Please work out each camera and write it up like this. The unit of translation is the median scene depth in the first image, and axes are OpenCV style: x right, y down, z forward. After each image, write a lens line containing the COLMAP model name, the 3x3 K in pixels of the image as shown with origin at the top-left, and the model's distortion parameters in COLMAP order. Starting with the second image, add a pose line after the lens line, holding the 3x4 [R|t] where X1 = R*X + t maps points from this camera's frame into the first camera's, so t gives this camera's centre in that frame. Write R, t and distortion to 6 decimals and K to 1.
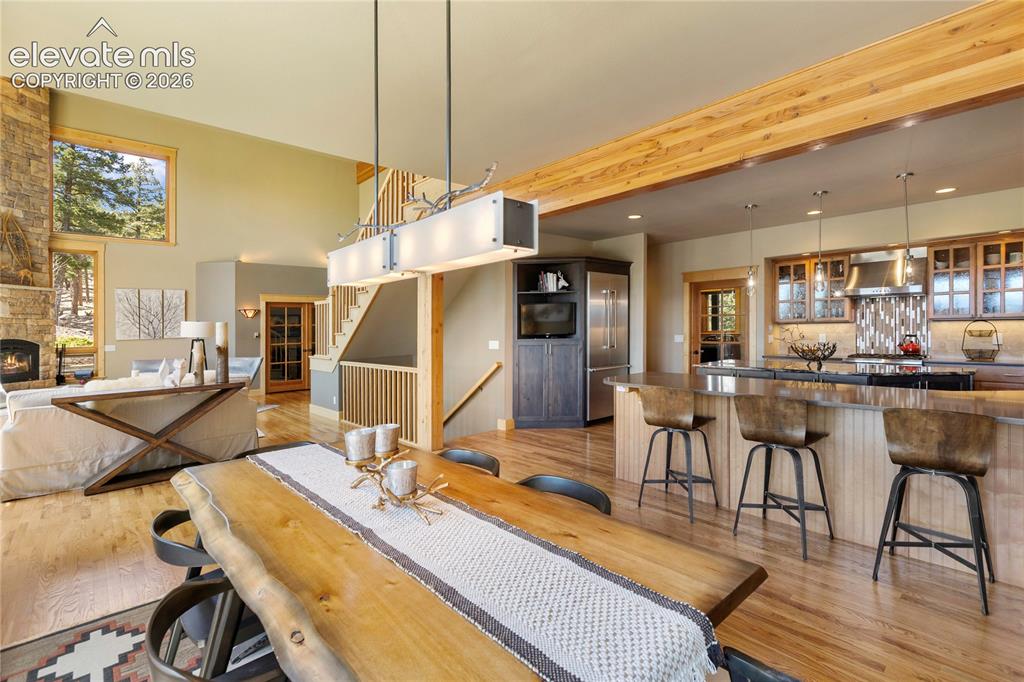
lens RADIAL K [[465.1, 0, 501.3], [0, 465.1, 322.0], [0, 0, 1]] dist [0.004400, 0.000333]
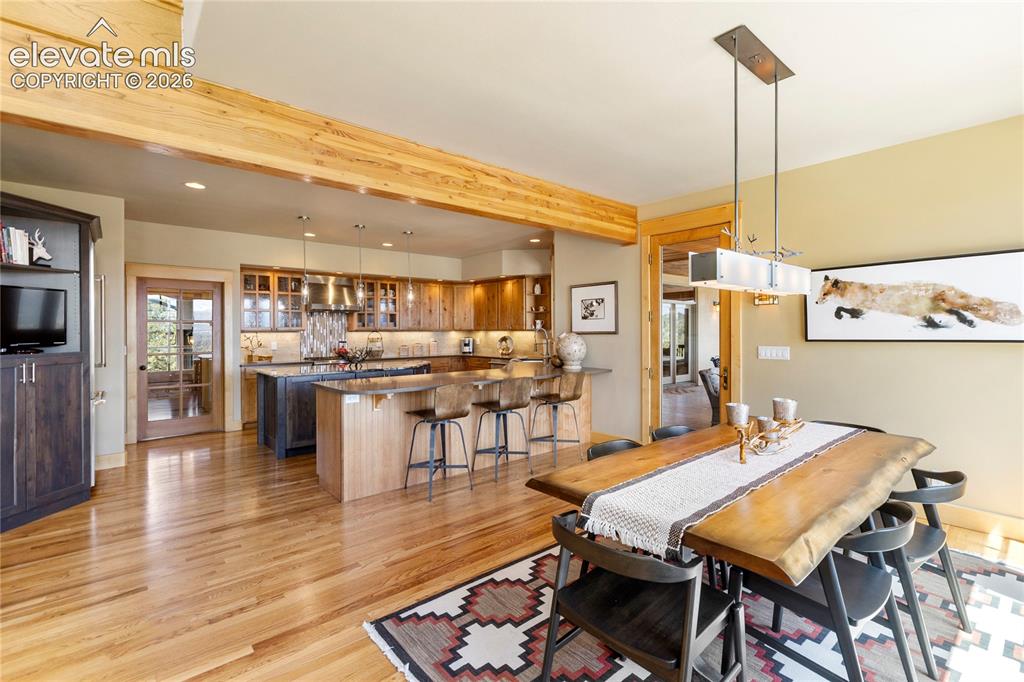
lens RADIAL K [[465.1, 0, 516.1], [0, 465.1, 333.5], [0, 0, 1]] dist [0.004400, 0.000333]
pose [[0.014945, 0.011338, 0.999824, -0.418332], [-0.008099, 0.999904, -0.011218, 0.014248], [-0.999856, -0.007930, 0.015035, 0.435438]]
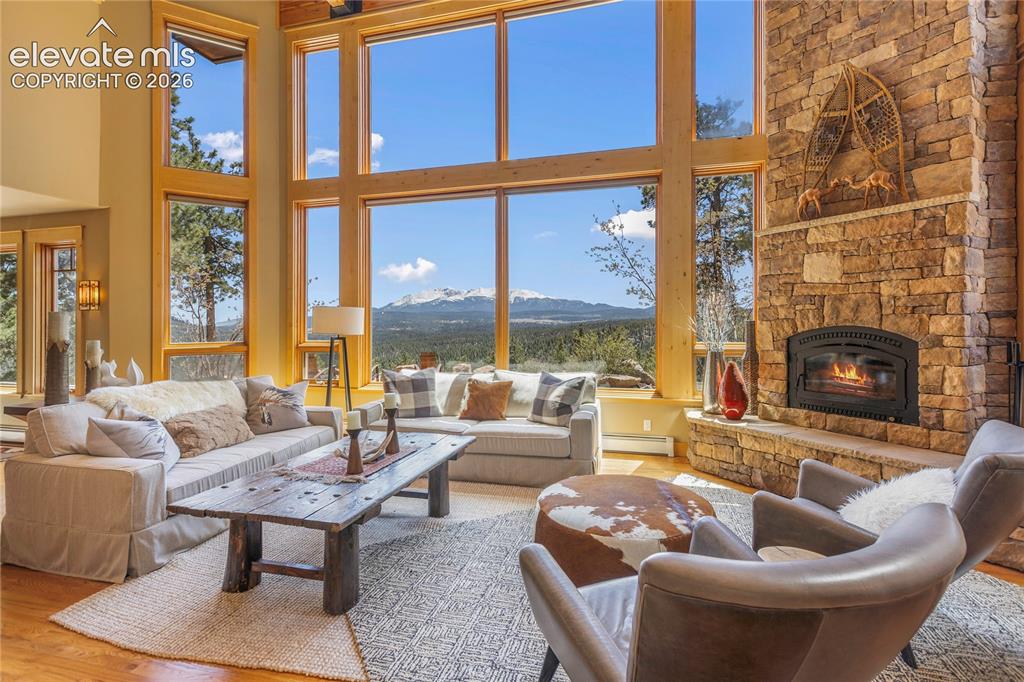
lens RADIAL K [[465.1, 0, 516.6], [0, 465.1, 318.1], [0, 0, 1]] dist [0.004400, 0.000333]
pose [[-0.829951, 0.017484, -0.557562, -0.580755], [0.028770, 0.999520, -0.011482, 0.028637], [0.557094, -0.025571, -0.830056, 1.435975]]
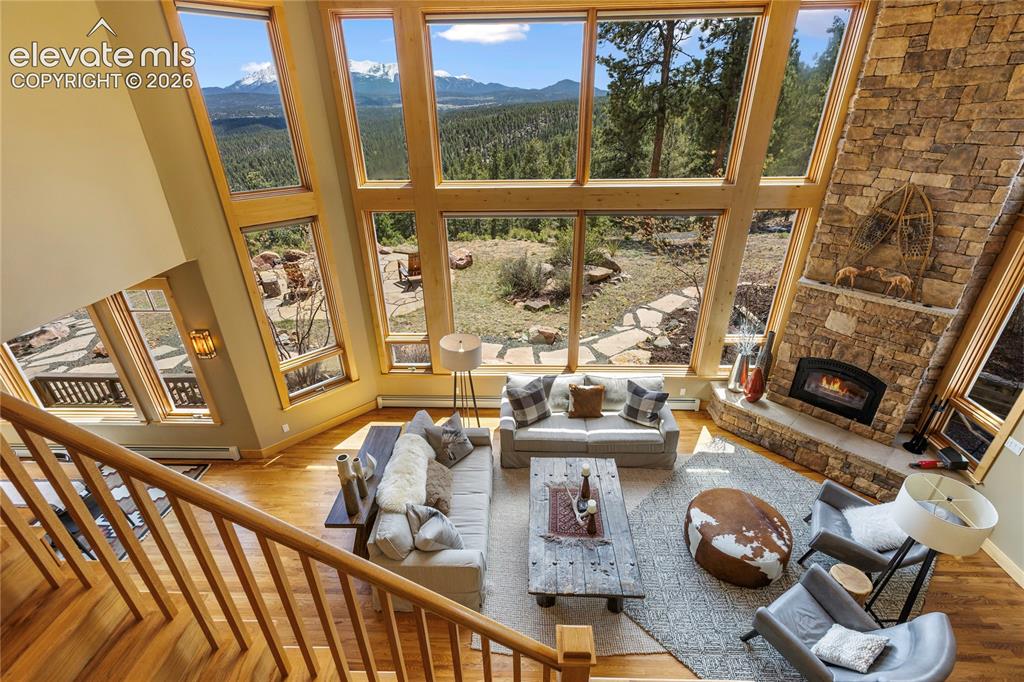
lens RADIAL K [[465.1, 0, 515.9], [0, 465.1, 340.2], [0, 0, 1]] dist [0.004400, 0.000333]
pose [[-0.687627, 0.350527, -0.635846, -0.268384], [0.033916, 0.890294, 0.454121, -0.416112], [0.725272, 0.290701, -0.624079, 1.269502]]
